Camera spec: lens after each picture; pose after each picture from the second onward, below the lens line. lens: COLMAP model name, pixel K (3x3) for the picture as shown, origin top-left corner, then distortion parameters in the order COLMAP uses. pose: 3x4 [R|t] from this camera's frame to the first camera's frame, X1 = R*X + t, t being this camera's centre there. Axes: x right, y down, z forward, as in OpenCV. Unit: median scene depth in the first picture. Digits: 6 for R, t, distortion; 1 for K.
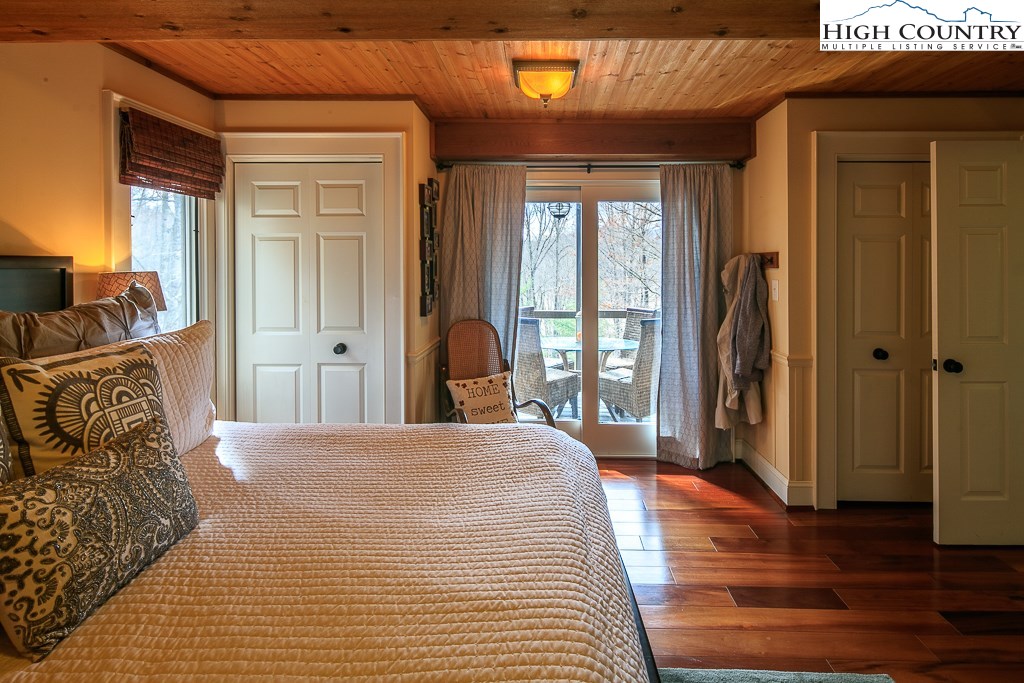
lens RADIAL K [[531.1, 0, 513.6], [0, 531.1, 265.6], [0, 0, 1]] dist [0.001868, -0.000884]
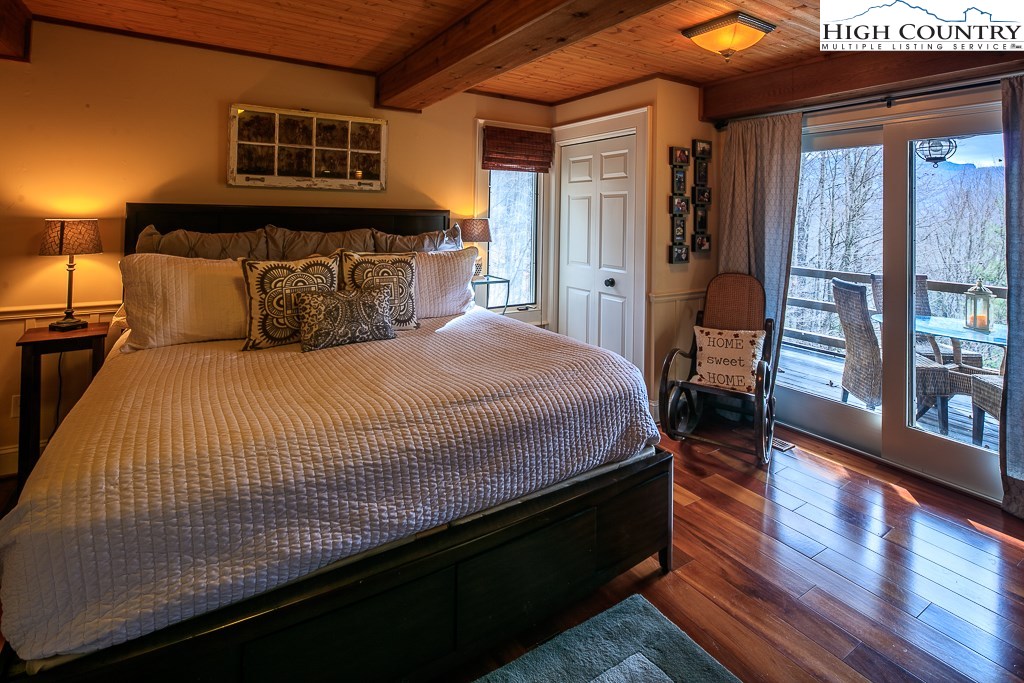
lens RADIAL K [[505.0, 0, 510.5], [0, 505.0, 199.6], [0, 0, 1]] dist [0.000405, -0.000626]
pose [[0.548399, -0.018579, -0.836010, 0.563325], [-0.017590, 0.999276, -0.033746, 0.001978], [0.836032, 0.033211, 0.547675, 0.124452]]
